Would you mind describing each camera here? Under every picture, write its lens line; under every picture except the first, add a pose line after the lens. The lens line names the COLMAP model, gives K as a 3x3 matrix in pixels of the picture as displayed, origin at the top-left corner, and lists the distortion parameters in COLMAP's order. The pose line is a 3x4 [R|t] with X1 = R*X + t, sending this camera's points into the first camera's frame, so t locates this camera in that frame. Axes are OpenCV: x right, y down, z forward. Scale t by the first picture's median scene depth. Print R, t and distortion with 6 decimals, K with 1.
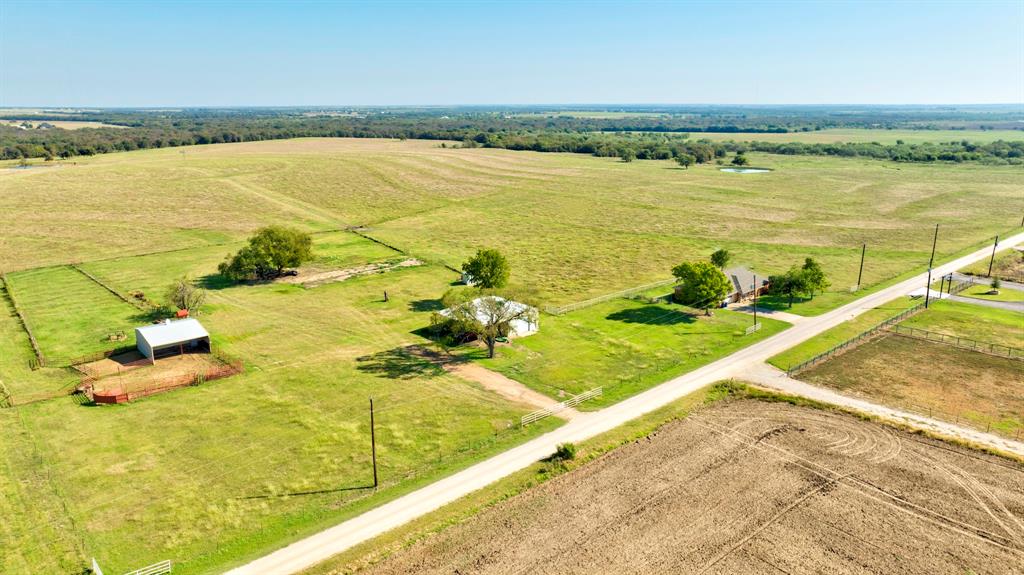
lens RADIAL K [[720.4, 0, 521.1], [0, 720.4, 280.3], [0, 0, 1]] dist [-0.037123, 0.043109]
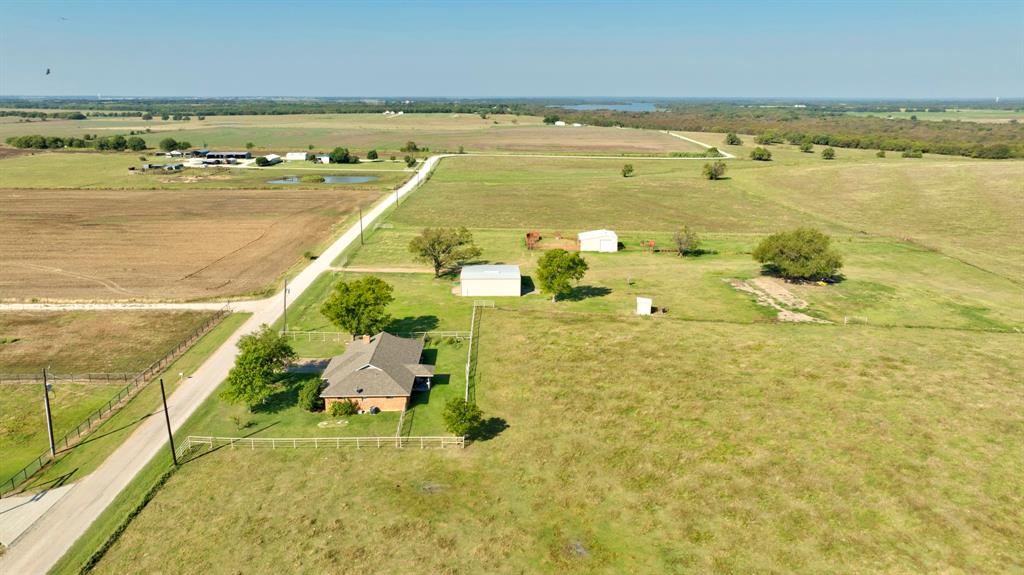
lens RADIAL K [[720.4, 0, 516.7], [0, 720.4, 287.4], [0, 0, 1]] dist [-0.037123, 0.043109]
pose [[-0.650728, 0.195512, -0.733708, 0.795917], [-0.181872, 0.898021, 0.400600, -0.415353], [0.737208, 0.394122, -0.548809, 1.695828]]
